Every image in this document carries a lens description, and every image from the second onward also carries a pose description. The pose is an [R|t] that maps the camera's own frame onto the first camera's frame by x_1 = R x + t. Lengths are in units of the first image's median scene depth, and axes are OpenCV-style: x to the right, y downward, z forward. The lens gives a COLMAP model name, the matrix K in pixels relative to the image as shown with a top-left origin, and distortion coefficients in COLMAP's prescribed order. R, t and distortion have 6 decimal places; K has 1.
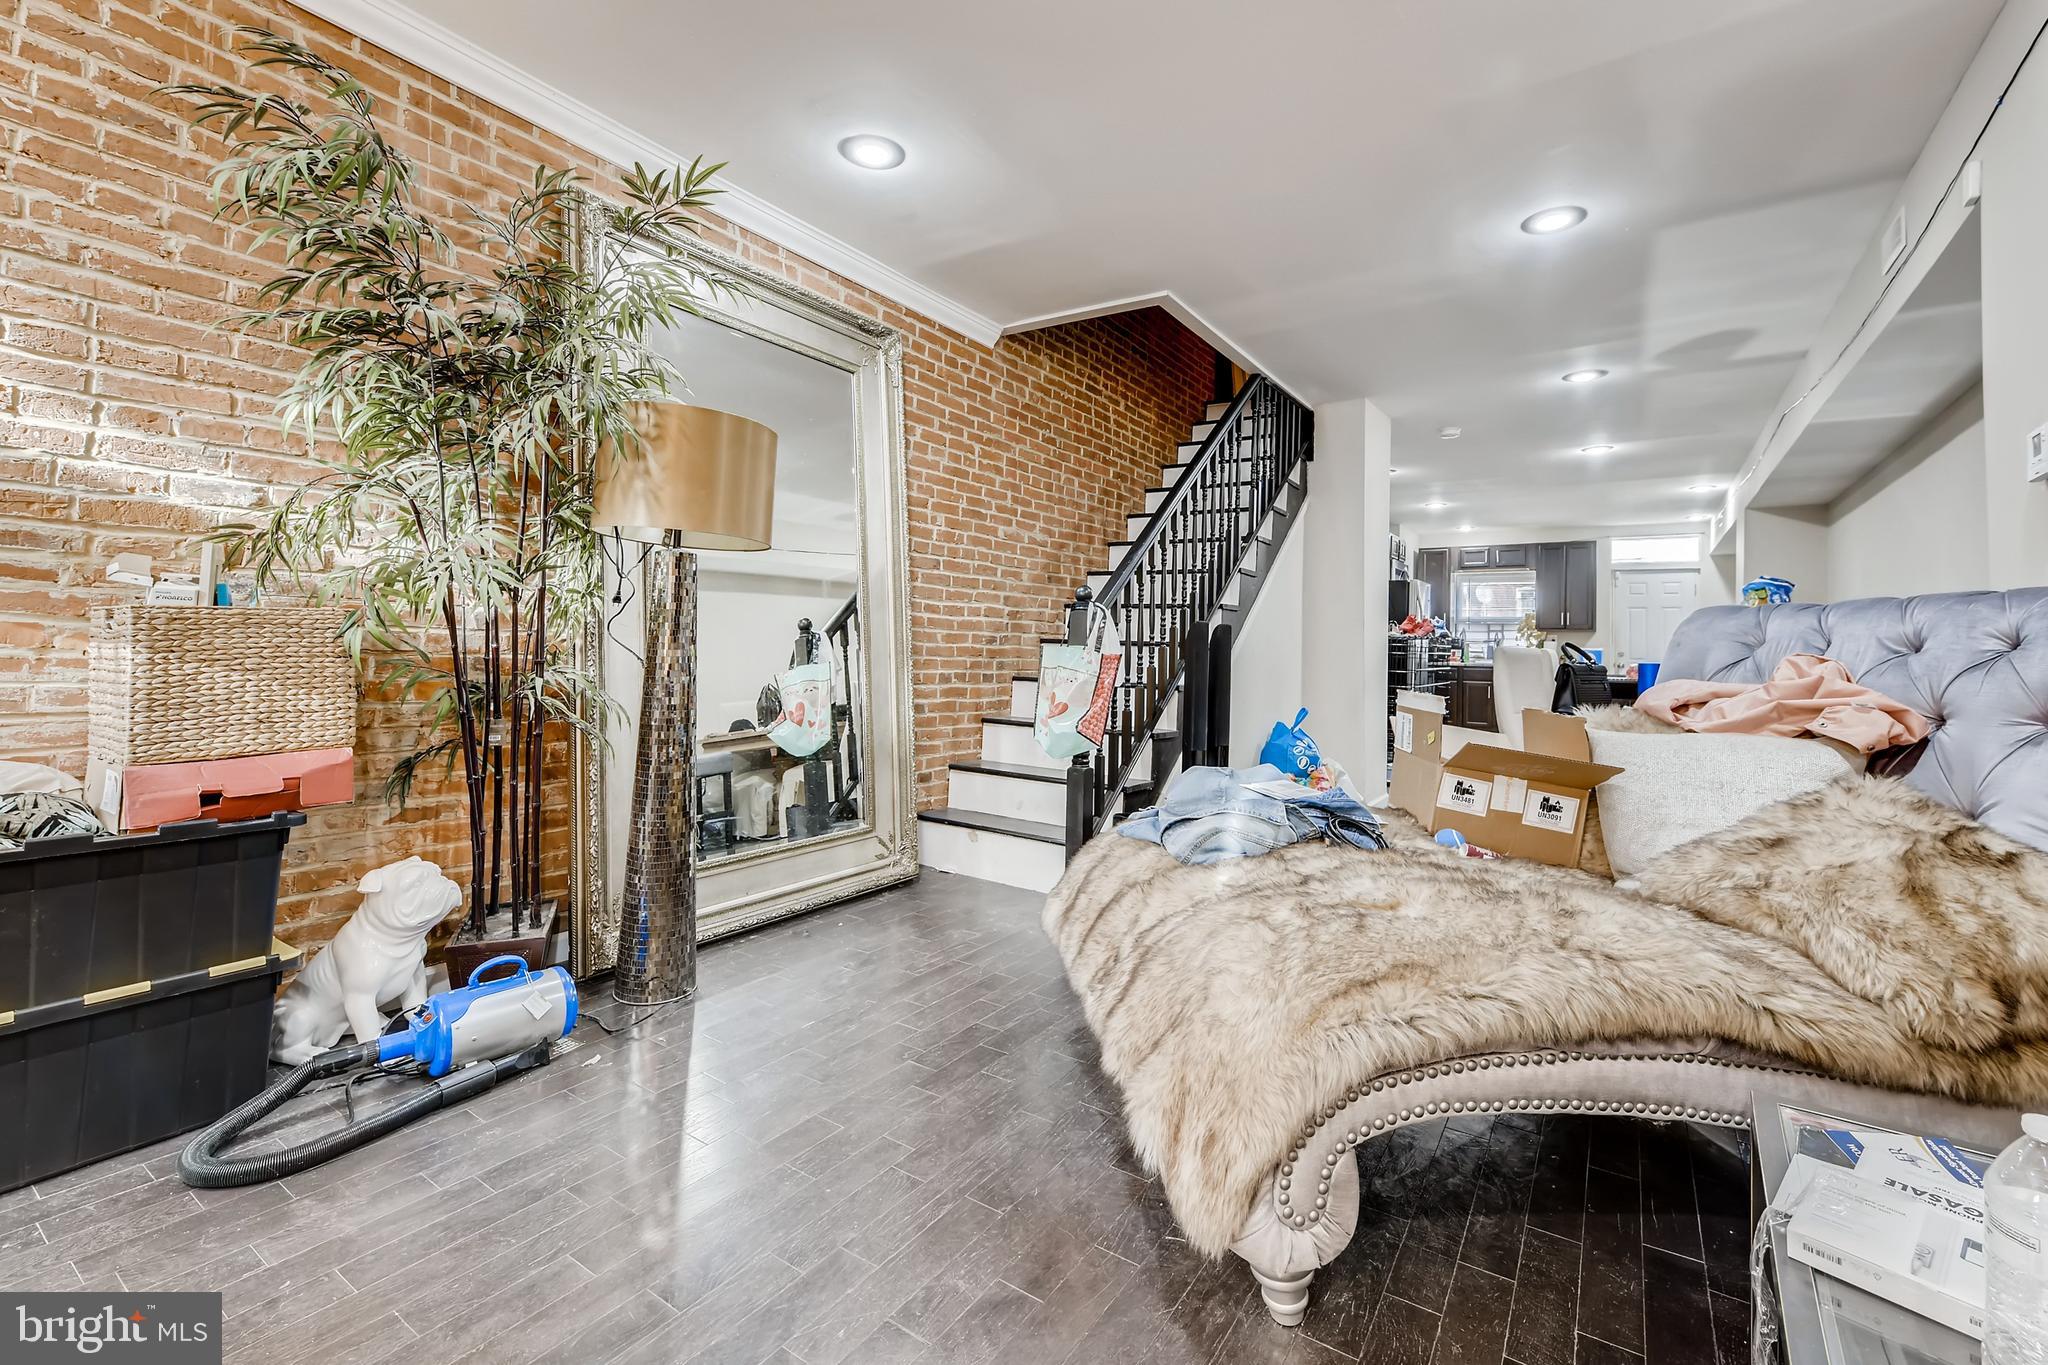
lens RADIAL K [[876.9, 0, 1022.7], [0, 876.9, 622.8], [0, 0, 1]] dist [0.000583, 0.000006]
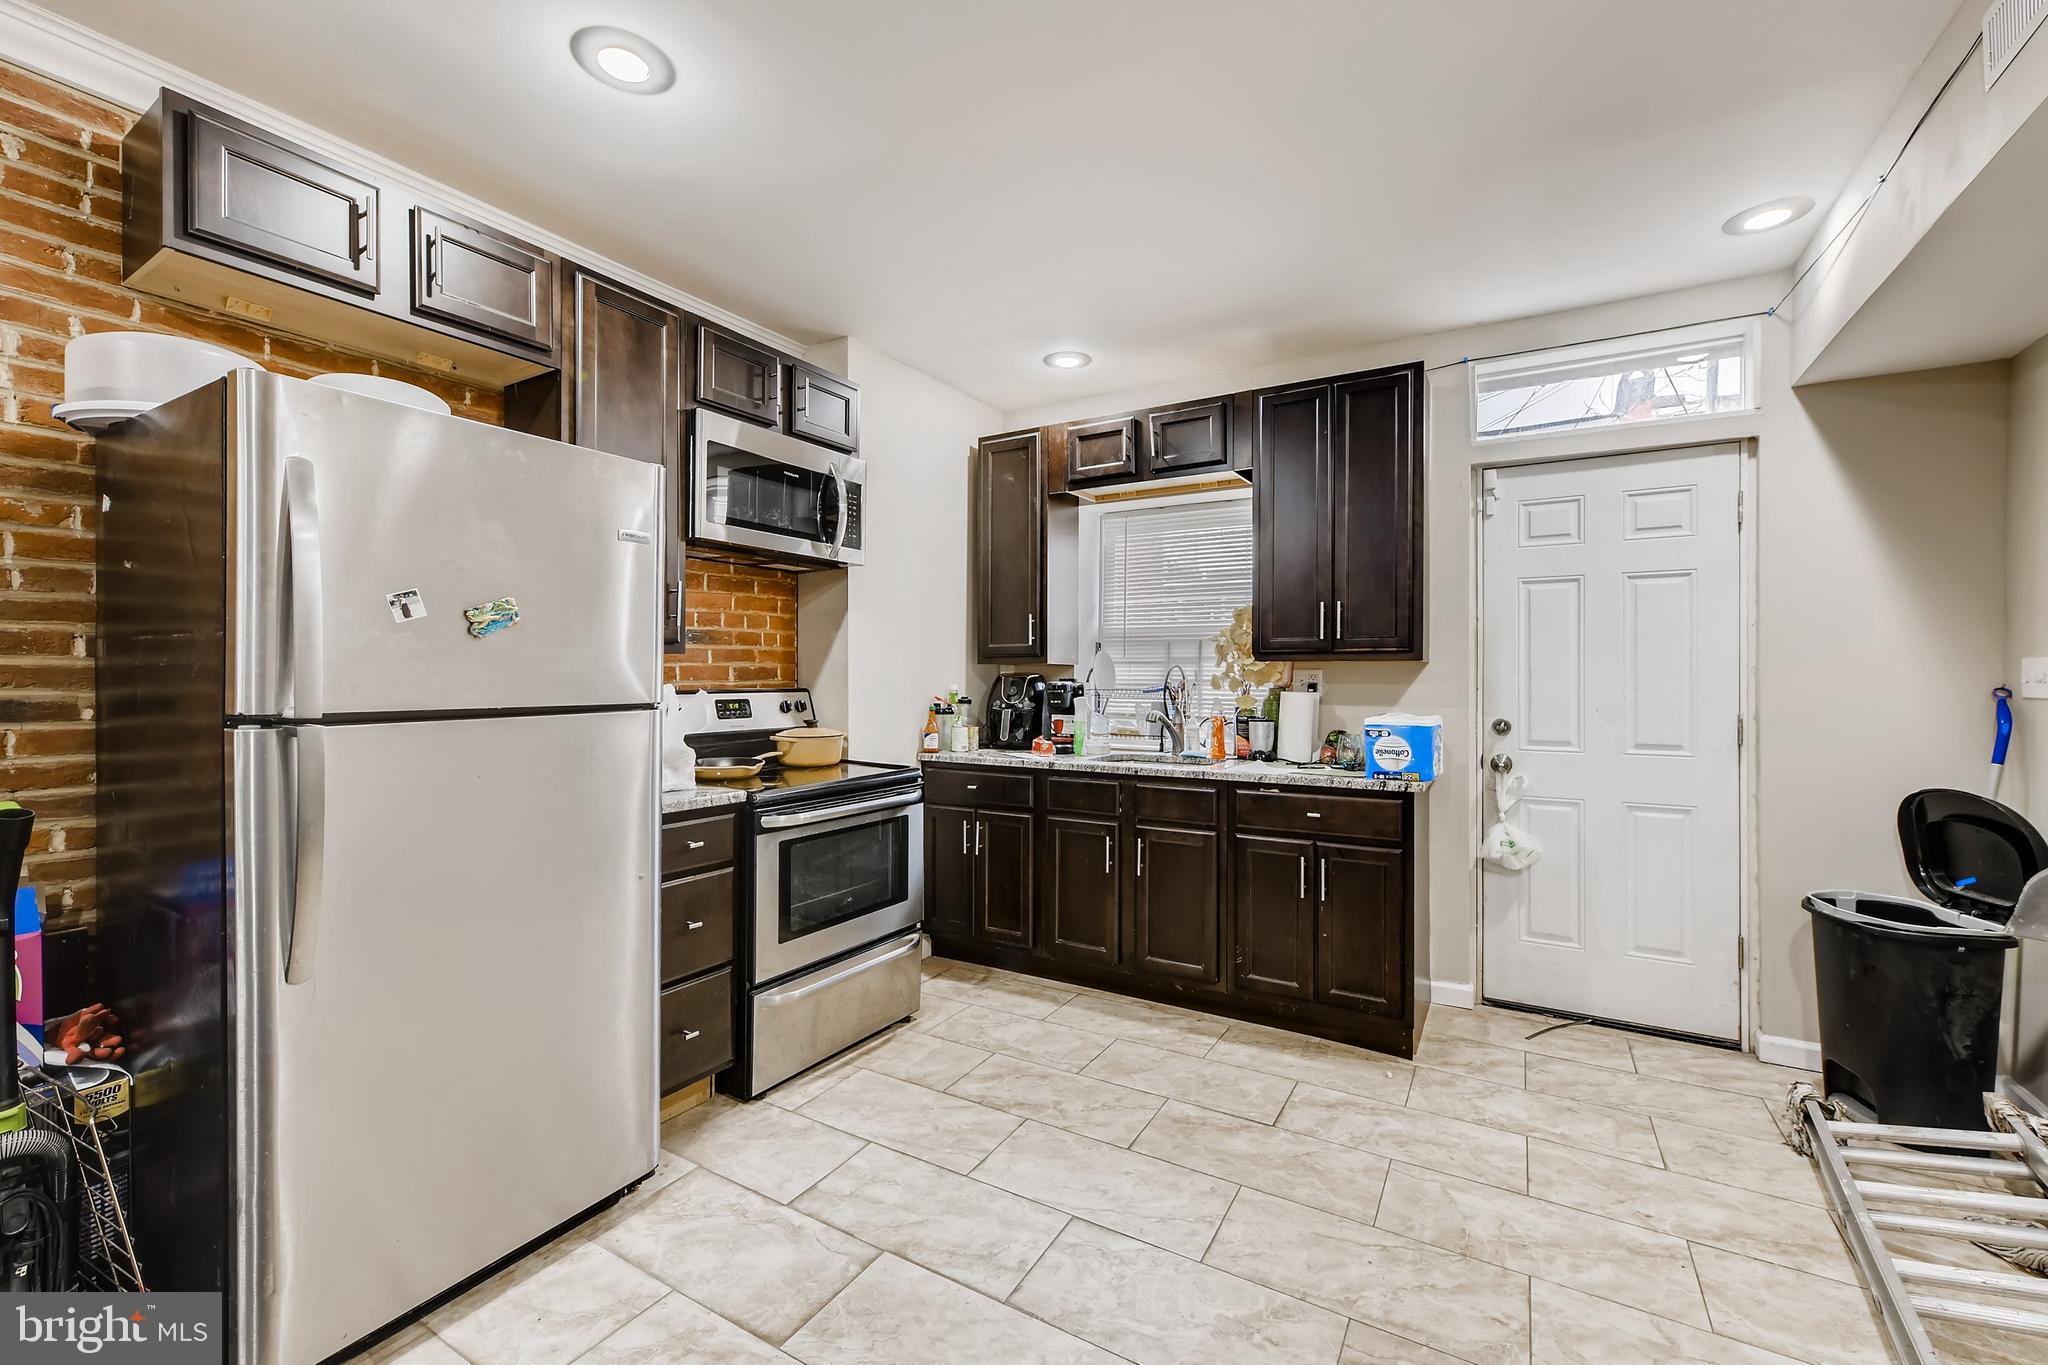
lens RADIAL K [[833.2, 0, 1035.4], [0, 833.2, 671.3], [0, 0, 1]] dist [0.003171, -0.000509]
pose [[0.997040, -0.024391, 0.072908, 1.220898], [0.022531, 0.999402, 0.026223, 0.009502], [-0.073504, -0.024502, 0.996994, 1.766122]]
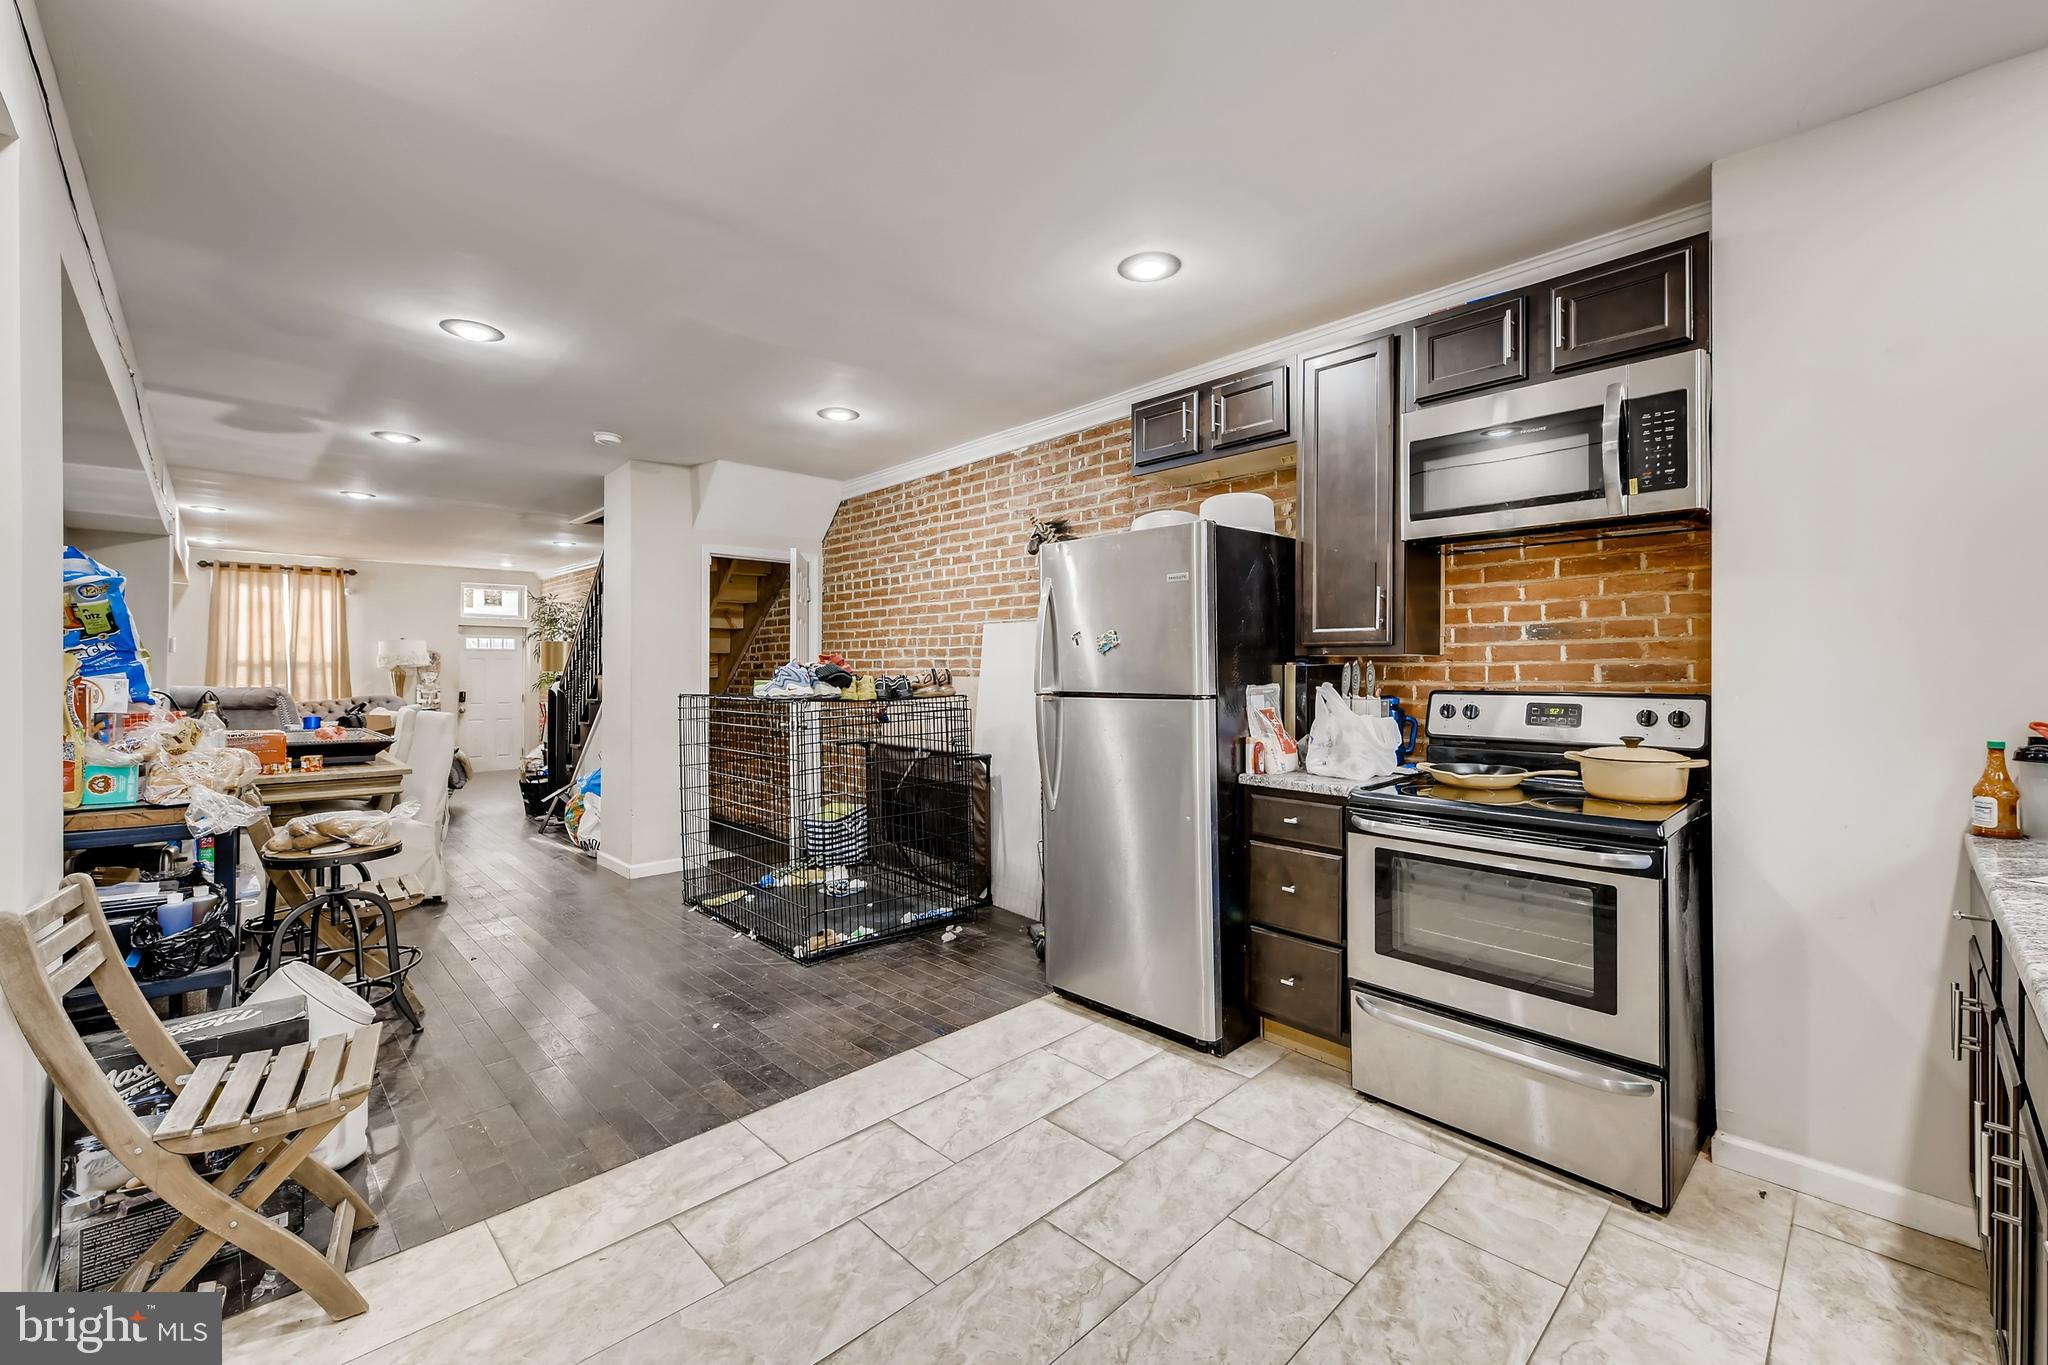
lens RADIAL K [[839.6, 0, 1043.4], [0, 839.6, 665.7], [0, 0, 1]] dist [0.014671, -0.007398]
pose [[-0.193360, -0.031616, -0.980618, 1.692542], [0.024427, 0.999016, -0.037026, 0.032702], [0.980824, -0.031113, -0.192397, 2.254137]]
